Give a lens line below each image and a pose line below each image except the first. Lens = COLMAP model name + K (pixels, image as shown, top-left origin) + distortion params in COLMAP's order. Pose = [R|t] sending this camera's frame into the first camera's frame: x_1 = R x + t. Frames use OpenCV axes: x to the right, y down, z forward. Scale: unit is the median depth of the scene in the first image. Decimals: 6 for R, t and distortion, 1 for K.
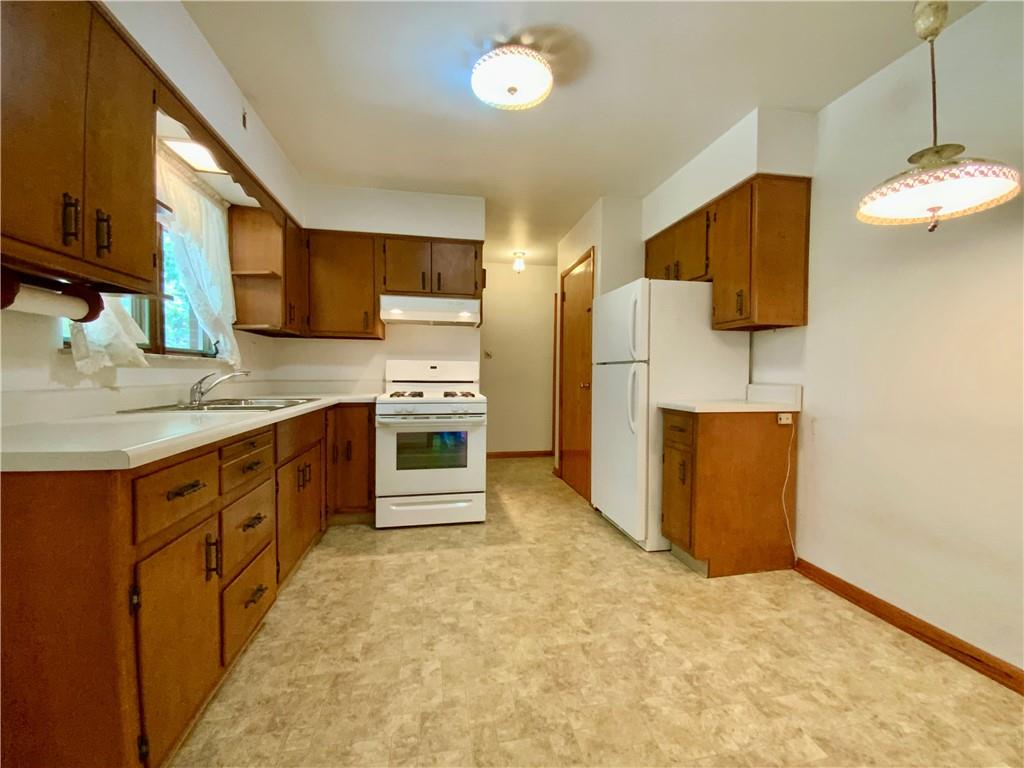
lens RADIAL K [[415.4, 0, 511.4], [0, 415.4, 385.1], [0, 0, 1]] dist [0.008960, -0.011290]
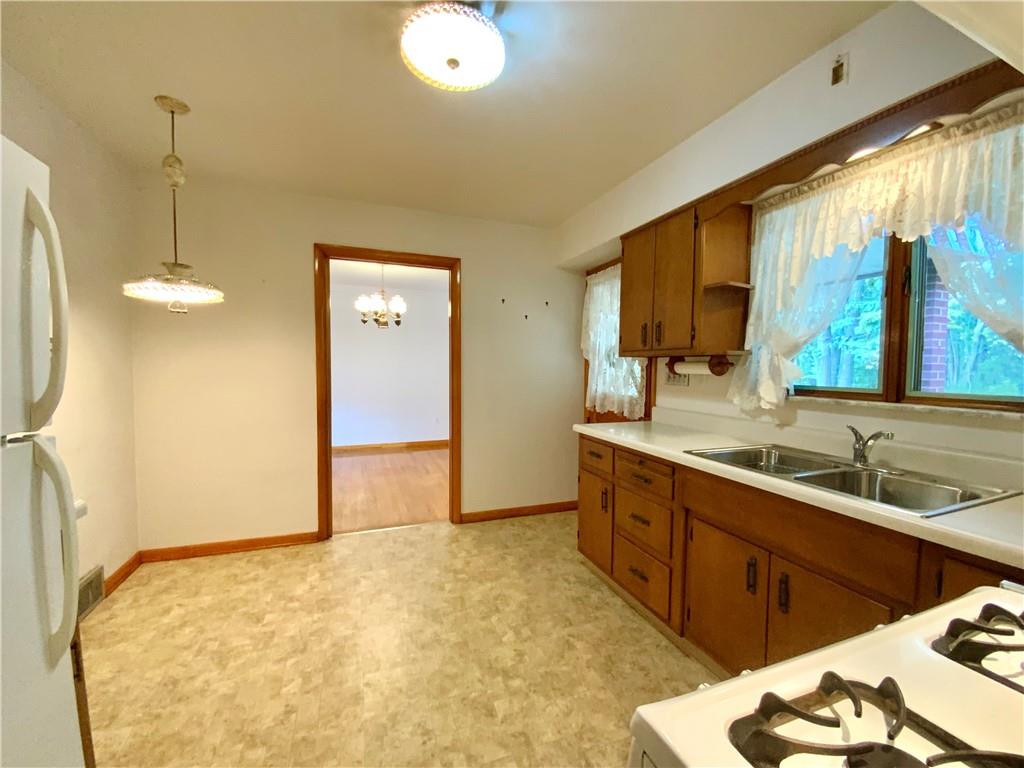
lens RADIAL K [[415.4, 0, 513.0], [0, 415.4, 384.4], [0, 0, 1]] dist [0.008960, -0.011290]
pose [[-0.984319, -0.009925, -0.176120, 0.027925], [-0.022639, 0.997267, 0.070327, -0.187369], [0.174941, 0.073211, -0.981853, 2.126710]]
